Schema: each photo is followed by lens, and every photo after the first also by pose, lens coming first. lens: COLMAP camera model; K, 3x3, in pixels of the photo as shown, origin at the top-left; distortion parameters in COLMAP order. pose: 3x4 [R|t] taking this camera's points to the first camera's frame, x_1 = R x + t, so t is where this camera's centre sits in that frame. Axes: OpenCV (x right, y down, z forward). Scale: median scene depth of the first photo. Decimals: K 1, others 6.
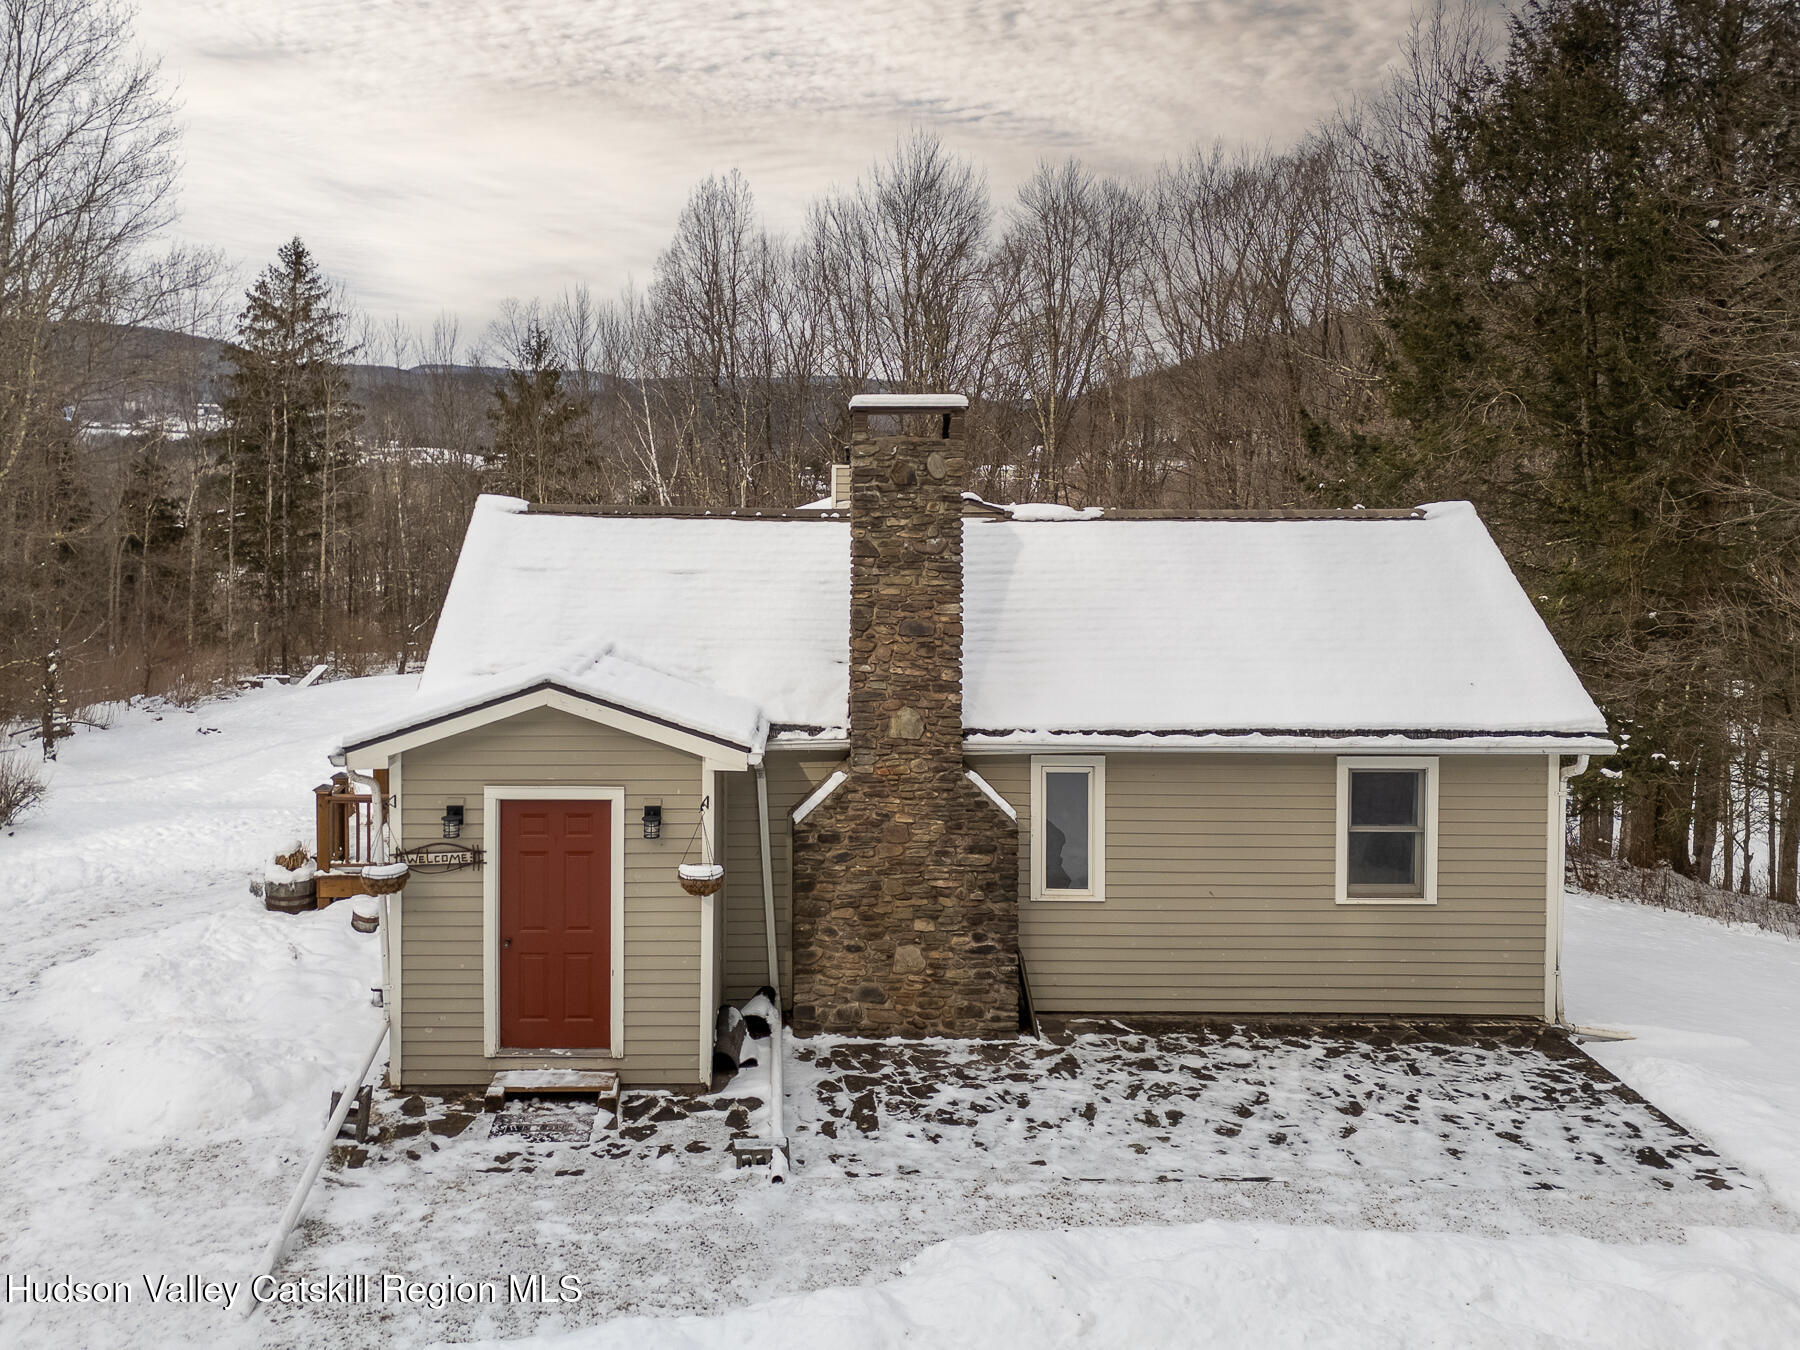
lens RADIAL K [[1444.4, 0, 821.5], [0, 1444.4, 533.9], [0, 0, 1]] dist [0.044563, -0.005185]
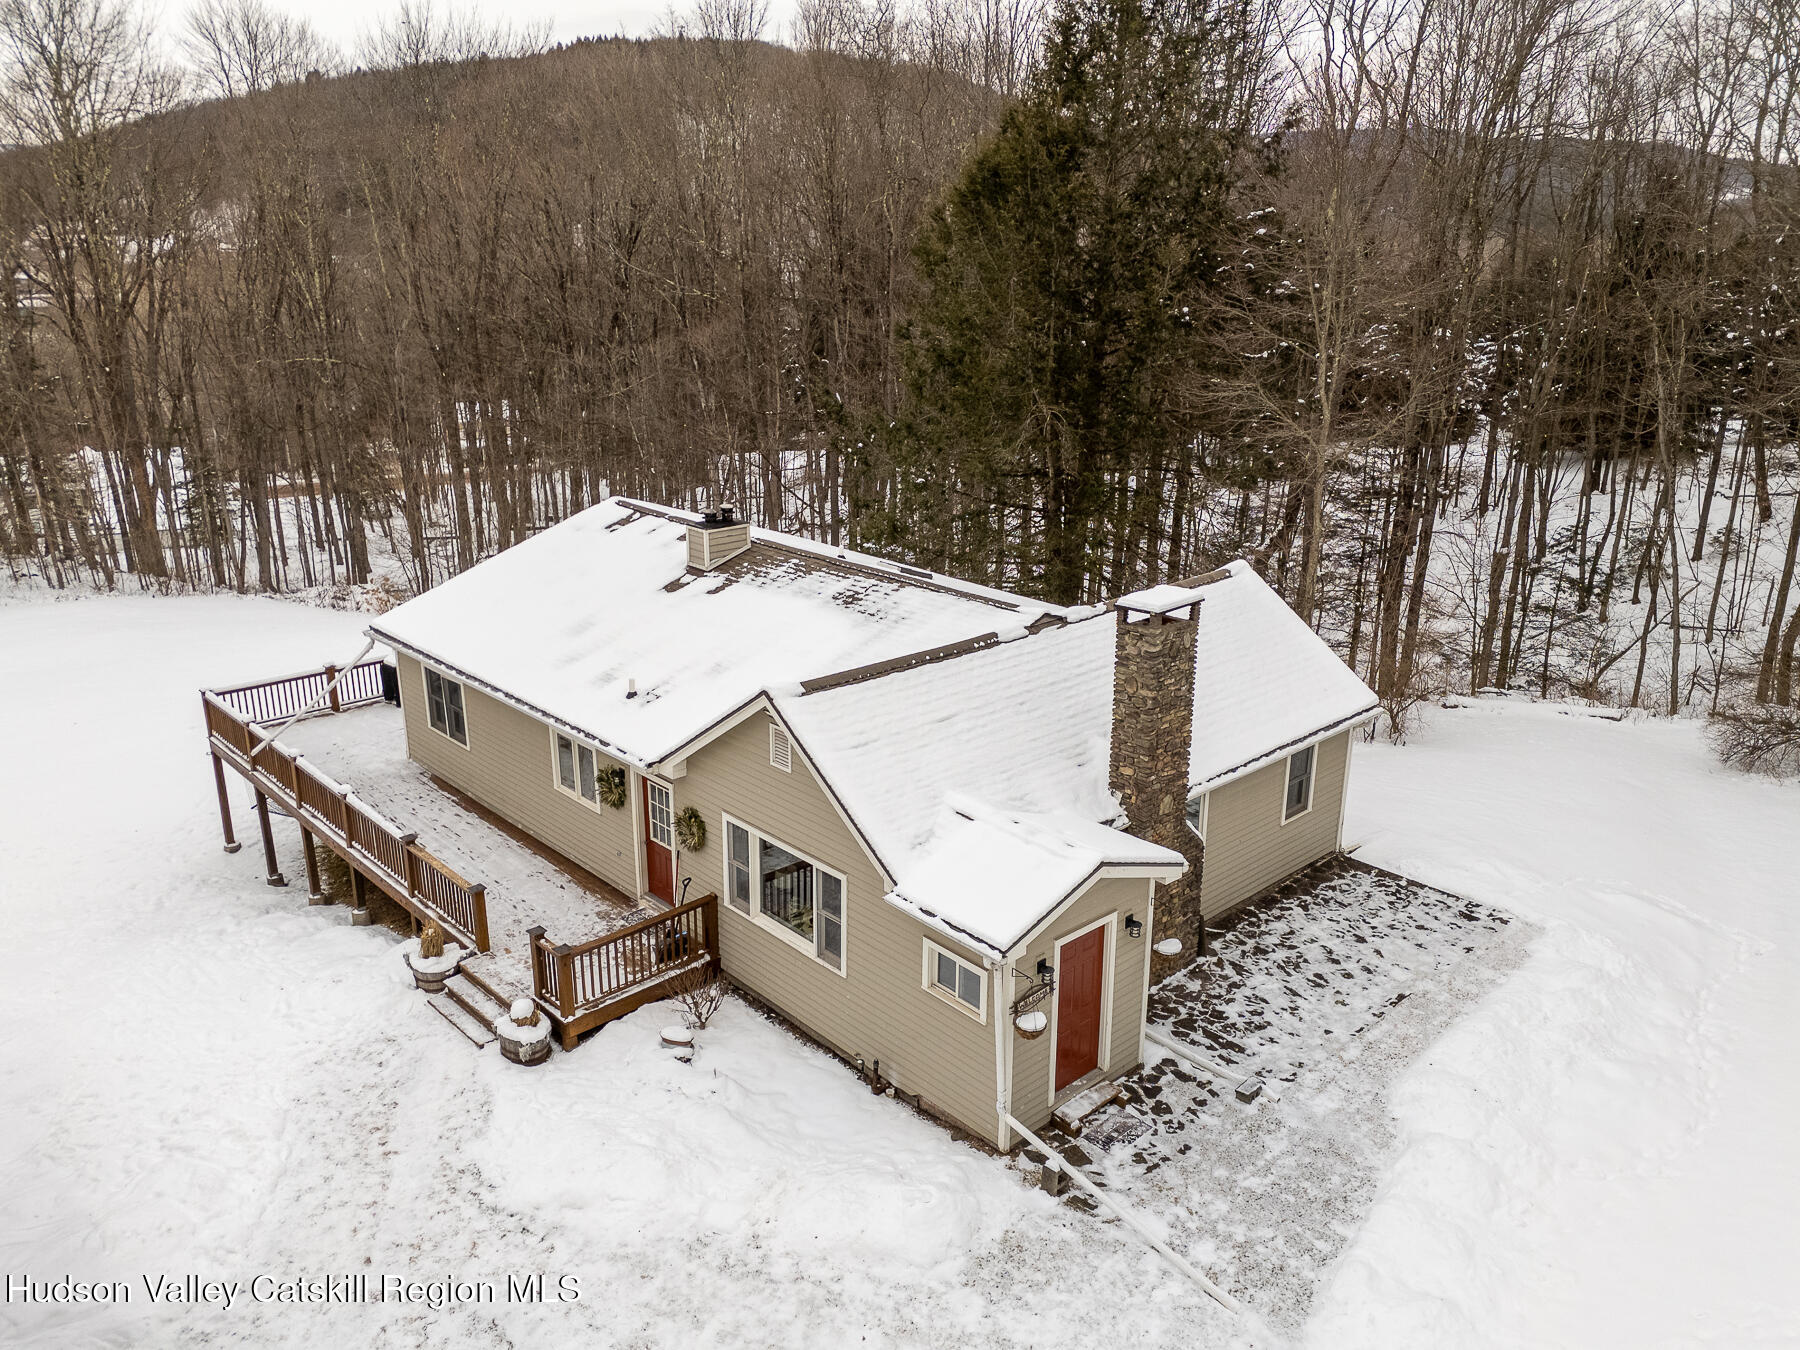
lens RADIAL K [[1293.7, 0, 900.0], [0, 1293.7, 675.0], [0, 0, 1]] dist [0.063743, -0.045816]
pose [[0.740967, -0.210048, 0.637847, -1.090115], [0.029652, 0.959131, 0.281404, -0.432350], [-0.670887, -0.189597, 0.716912, 0.242880]]
